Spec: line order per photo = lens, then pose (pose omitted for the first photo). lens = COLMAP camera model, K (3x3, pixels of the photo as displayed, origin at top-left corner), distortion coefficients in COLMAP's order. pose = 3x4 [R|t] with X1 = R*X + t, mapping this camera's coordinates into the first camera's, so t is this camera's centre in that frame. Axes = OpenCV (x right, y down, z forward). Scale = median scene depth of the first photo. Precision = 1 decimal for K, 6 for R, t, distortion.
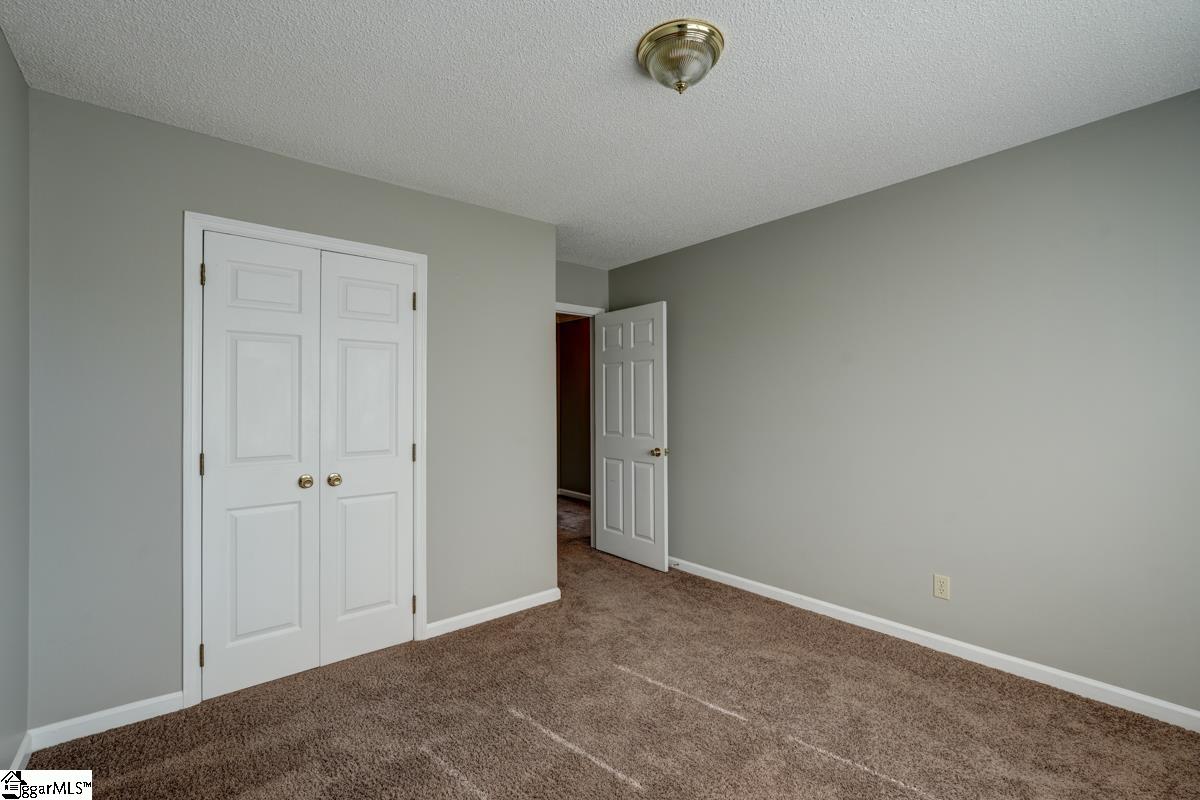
lens RADIAL K [[527.3, 0, 600.0], [0, 527.3, 400.0], [0, 0, 1]] dist [-0.017028, 0.010725]
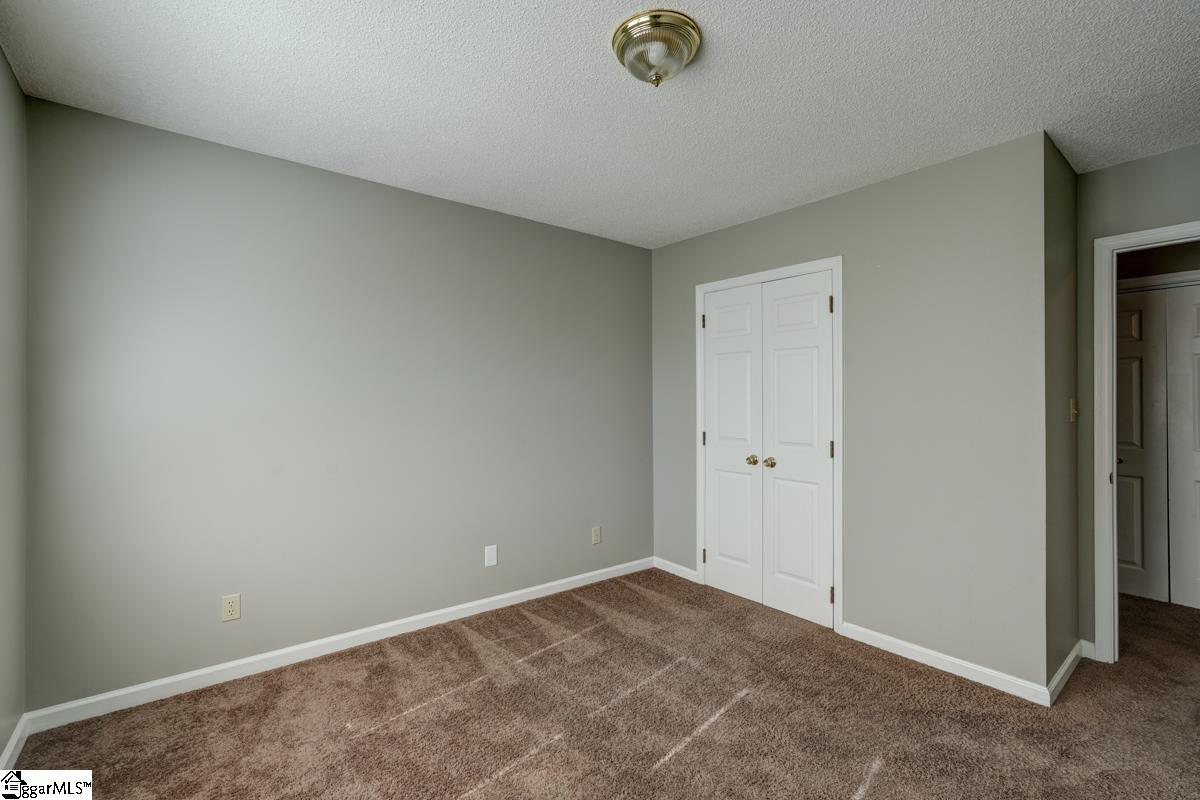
lens RADIAL K [[527.3, 0, 600.0], [0, 527.3, 400.0], [0, 0, 1]] dist [-0.017028, 0.010725]
pose [[-0.012534, 0.004232, -0.999912, 0.793311], [-0.000383, 0.999991, 0.004237, -0.002330], [0.999921, 0.000436, -0.012532, 0.634489]]
